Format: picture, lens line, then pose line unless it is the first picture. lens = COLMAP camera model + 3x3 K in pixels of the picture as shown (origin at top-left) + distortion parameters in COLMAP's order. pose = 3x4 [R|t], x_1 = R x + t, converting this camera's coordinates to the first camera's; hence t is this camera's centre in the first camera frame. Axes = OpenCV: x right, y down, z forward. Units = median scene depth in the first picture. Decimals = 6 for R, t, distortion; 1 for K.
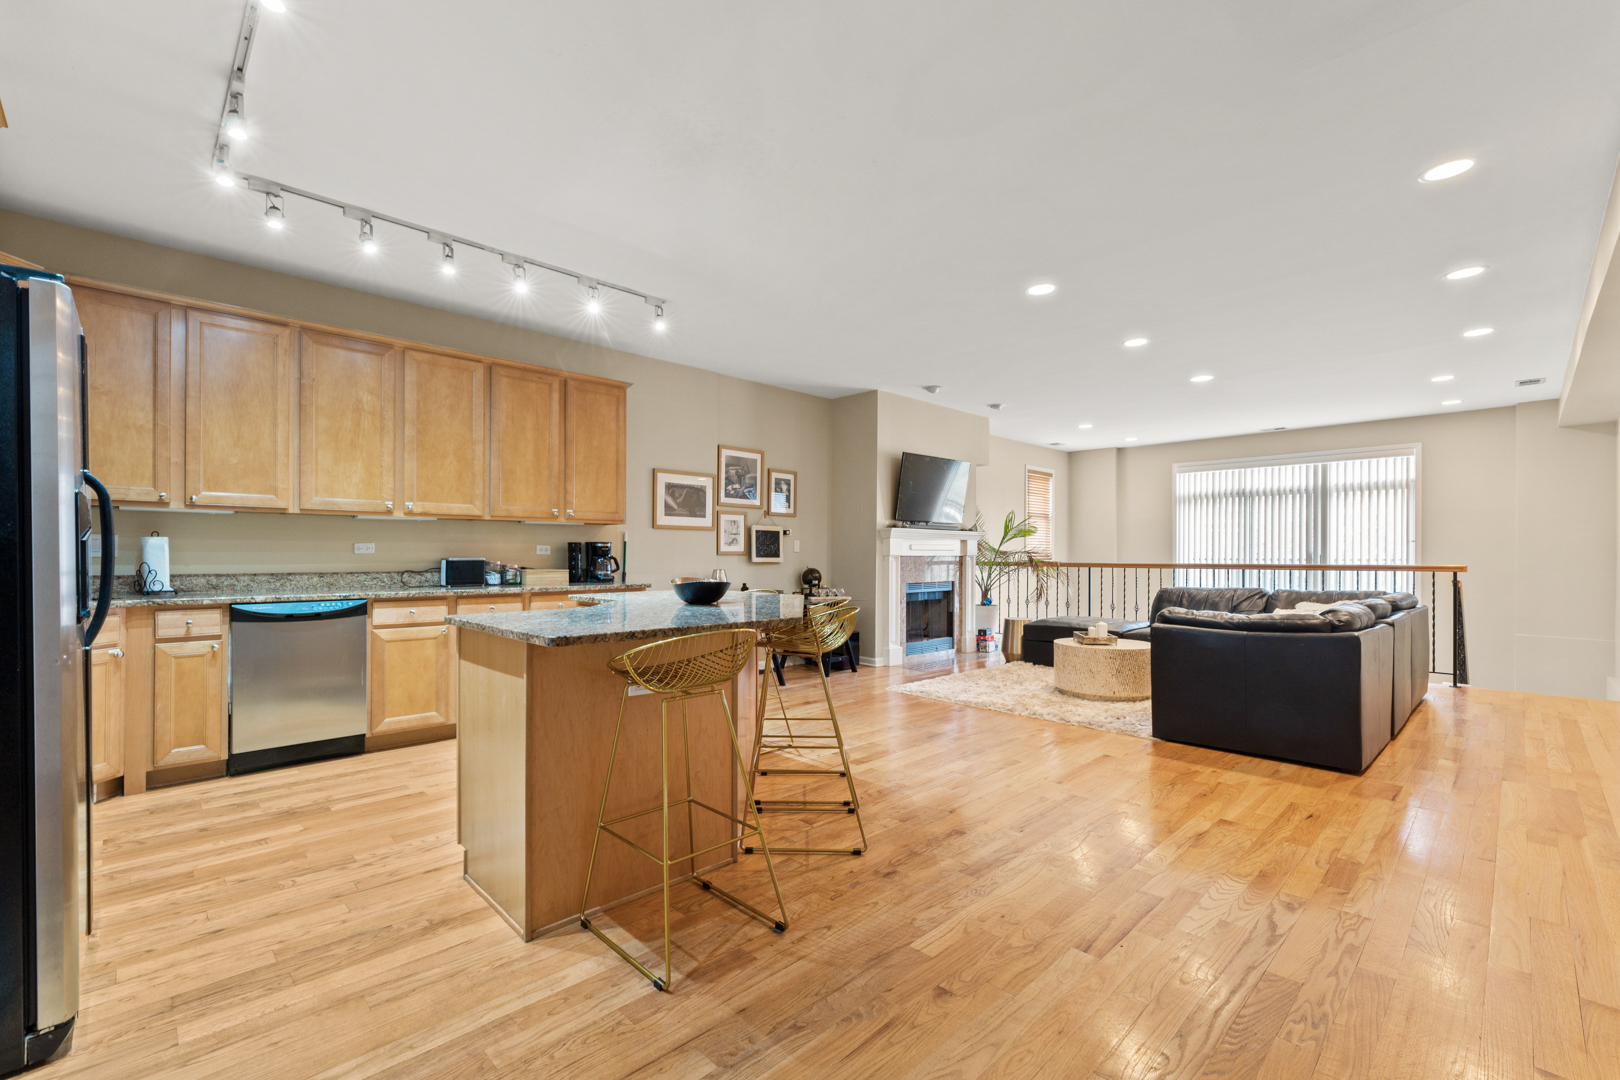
lens RADIAL K [[690.1, 0, 776.7], [0, 690.1, 555.4], [0, 0, 1]] dist [-0.000754, -0.000006]
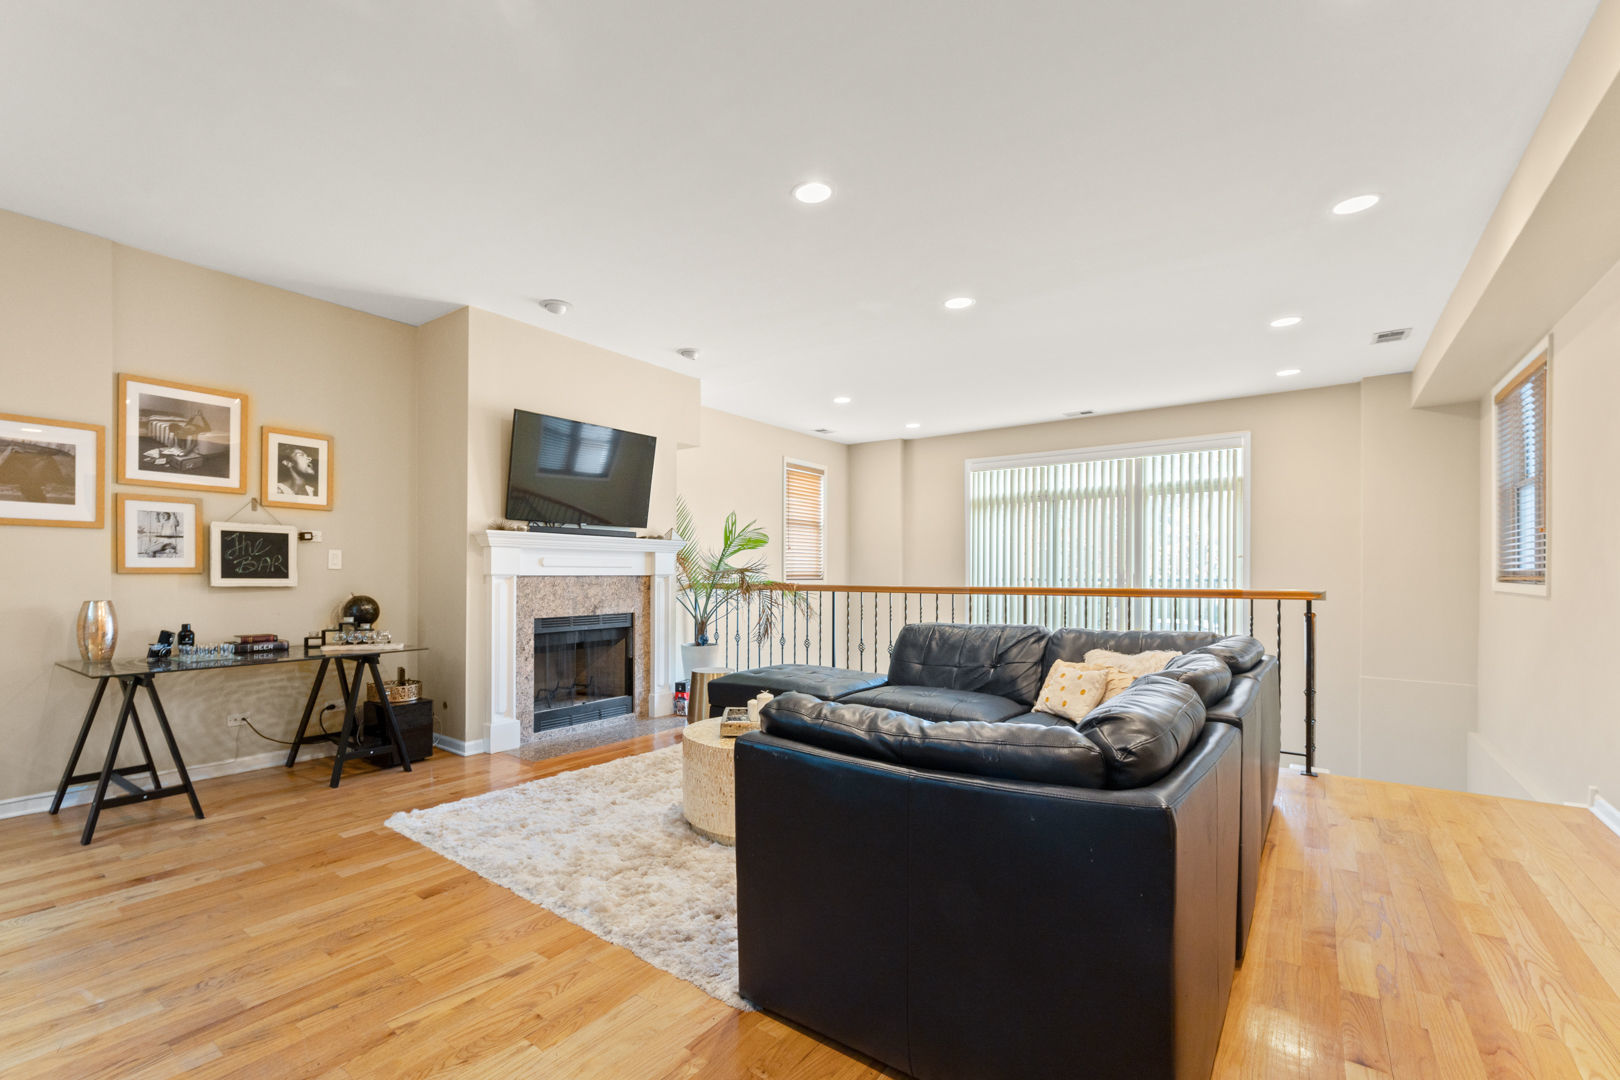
lens RADIAL K [[706.8, 0, 732.2], [0, 706.8, 573.5], [0, 0, 1]] dist [0.000926, -0.000406]
pose [[0.990760, 0.000412, 0.135625, 0.297086], [-0.000227, 0.999999, -0.001376, -0.000321], [-0.135625, 0.001333, 0.990759, 0.347566]]
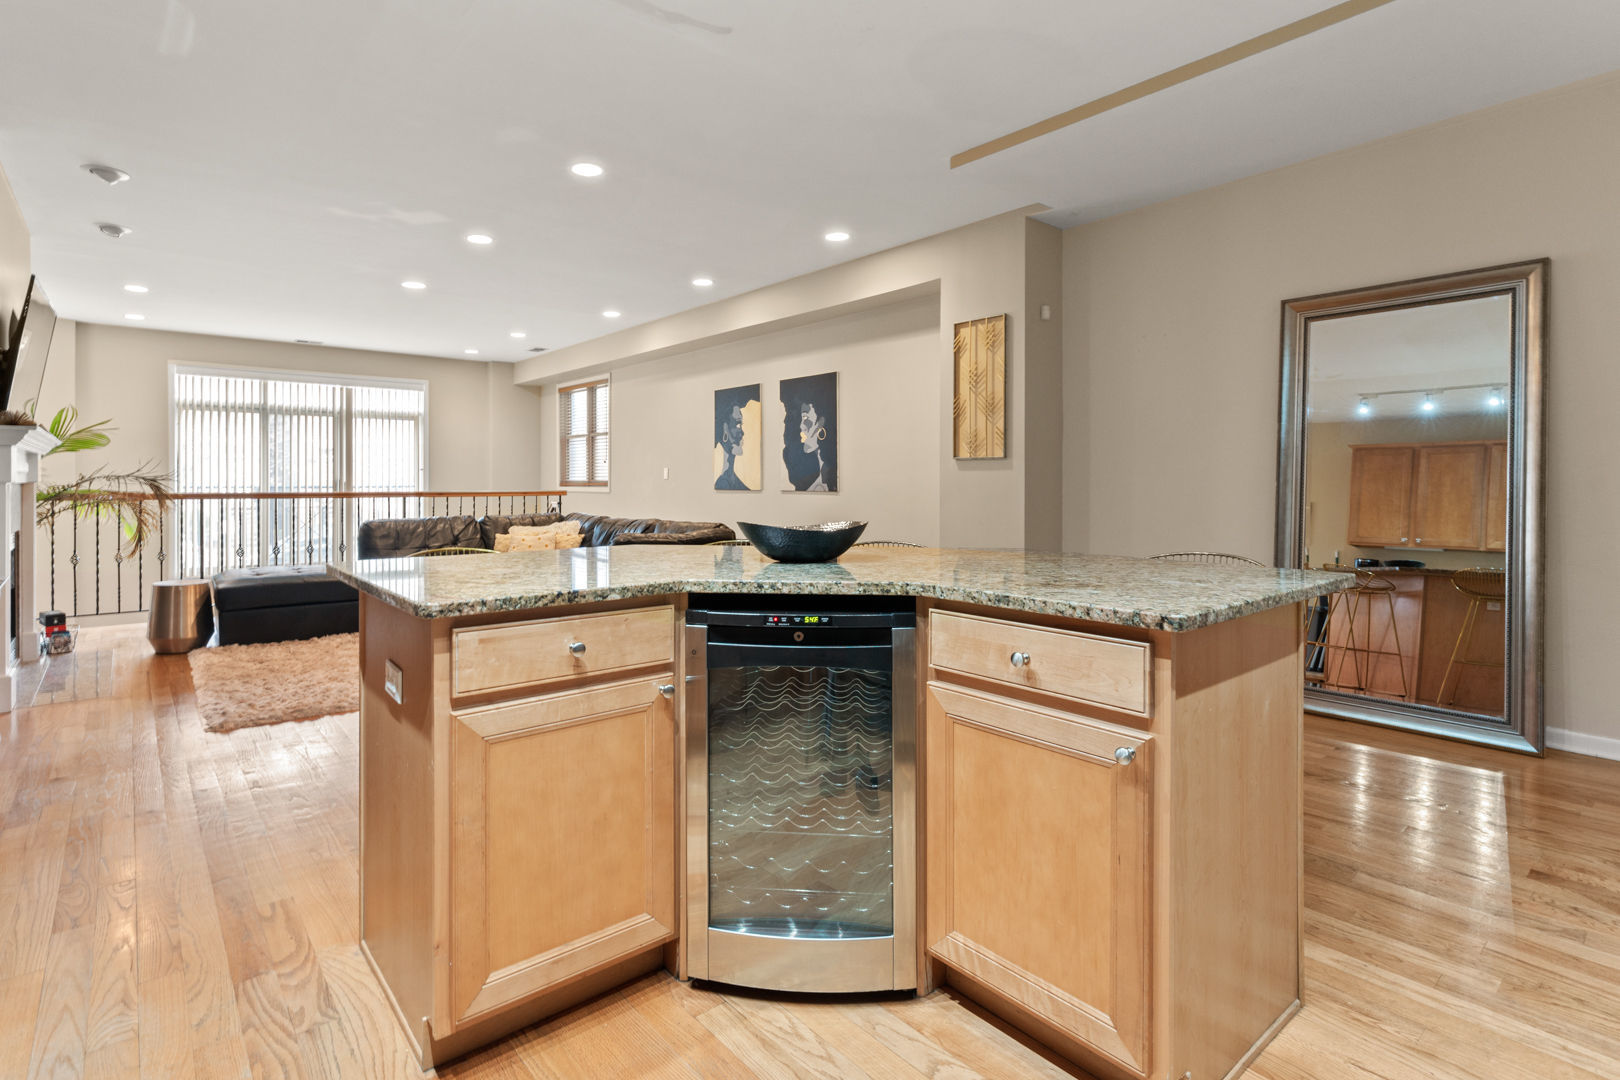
lens RADIAL K [[789.0, 0, 781.9], [0, 789.0, 483.4], [0, 0, 1]] dist [0.004255, 0.001412]
pose [[0.056757, -0.002772, 0.998384, -0.361795], [0.001446, 0.999995, 0.002694, -0.000784], [-0.998387, 0.001291, 0.056760, 0.439471]]
